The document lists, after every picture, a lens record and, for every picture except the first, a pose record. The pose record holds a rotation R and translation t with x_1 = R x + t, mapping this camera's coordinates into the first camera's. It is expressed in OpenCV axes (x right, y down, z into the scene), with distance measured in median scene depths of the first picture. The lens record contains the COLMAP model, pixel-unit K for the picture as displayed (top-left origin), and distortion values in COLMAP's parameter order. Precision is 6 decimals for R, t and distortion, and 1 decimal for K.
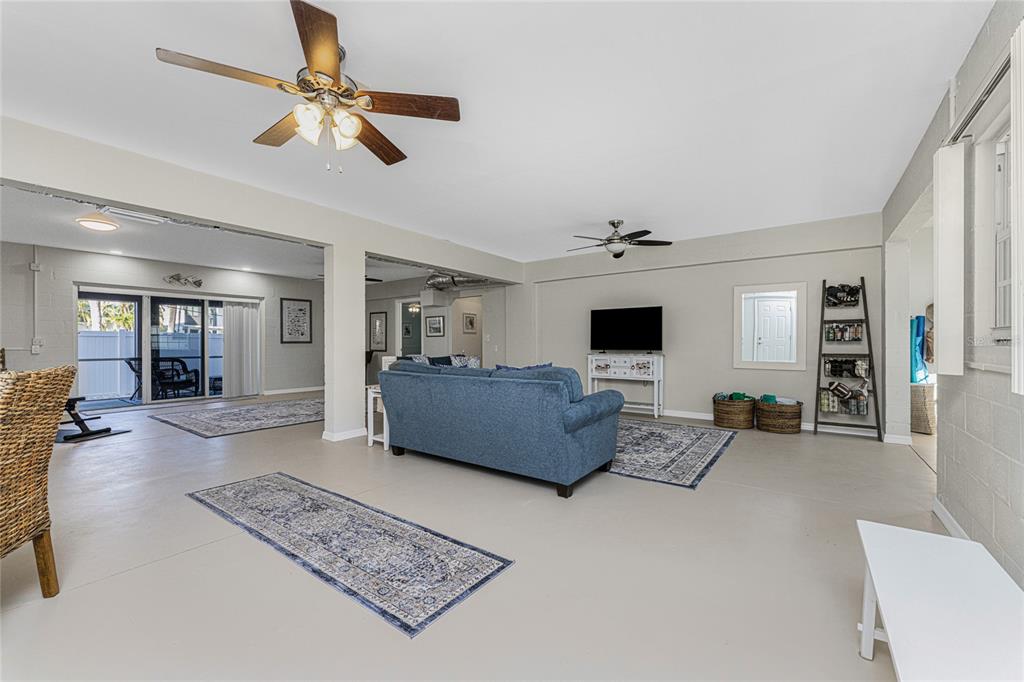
lens RADIAL K [[413.2, 0, 512.0], [0, 413.2, 342.0], [0, 0, 1]] dist [0.001654, 0.000409]
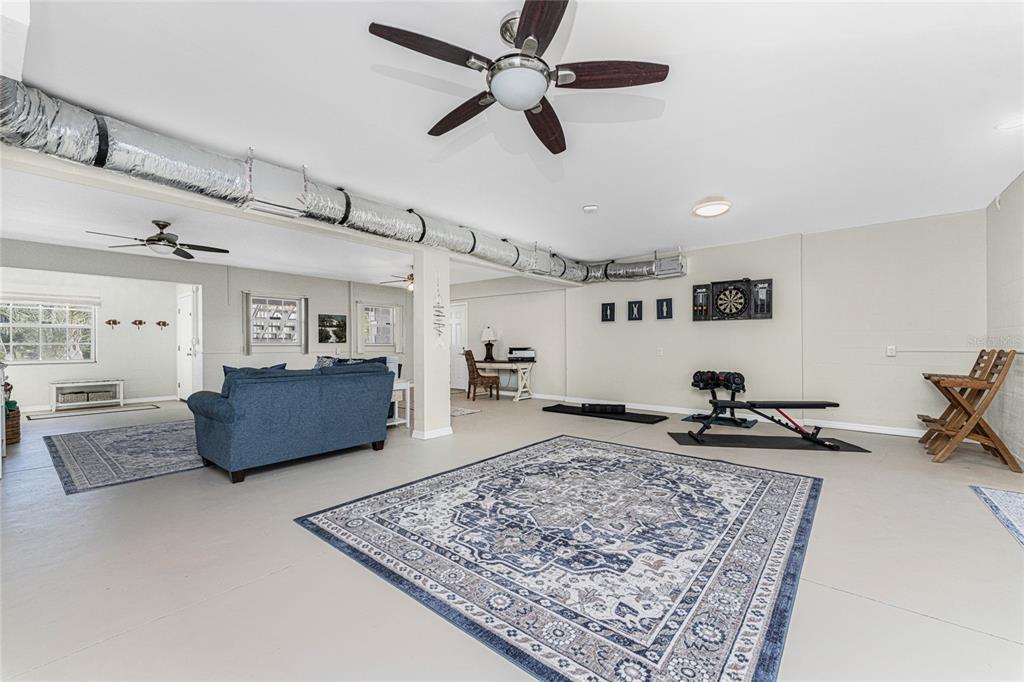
lens RADIAL K [[413.2, 0, 513.2], [0, 413.2, 343.2], [0, 0, 1]] dist [0.001654, 0.000409]
pose [[-0.054664, -0.001701, -0.998503, 1.028433], [-0.002017, 0.999997, -0.001593, -0.001240], [0.998503, 0.001927, -0.054667, 1.216981]]
